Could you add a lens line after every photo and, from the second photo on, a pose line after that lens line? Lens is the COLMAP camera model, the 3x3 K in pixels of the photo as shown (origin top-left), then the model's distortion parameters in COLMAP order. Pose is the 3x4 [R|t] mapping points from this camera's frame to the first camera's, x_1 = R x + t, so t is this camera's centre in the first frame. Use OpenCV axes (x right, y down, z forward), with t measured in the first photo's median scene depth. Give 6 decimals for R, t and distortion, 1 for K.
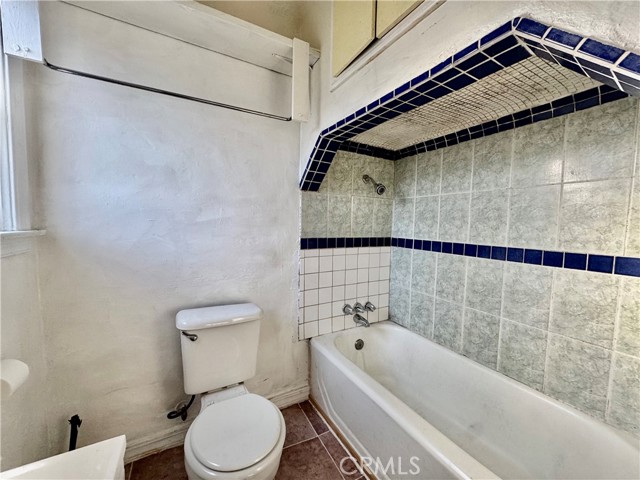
lens RADIAL K [[255.2, 0, 320.7], [0, 255.2, 240.1], [0, 0, 1]] dist [-0.001062, 0.000005]
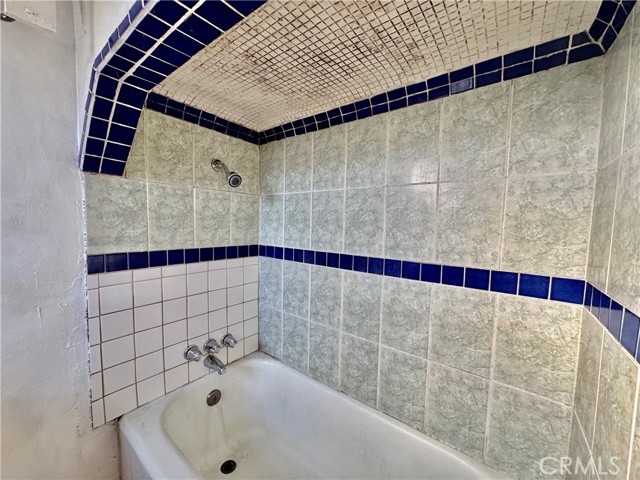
lens RADIAL K [[255.2, 0, 320.7], [0, 255.2, 240.1], [0, 0, 1]] dist [-0.001062, 0.000005]
pose [[0.920272, -0.025692, 0.390435, 0.199011], [0.022952, 0.999668, 0.011684, -0.039309], [-0.390605, -0.001791, 0.920556, 0.288054]]
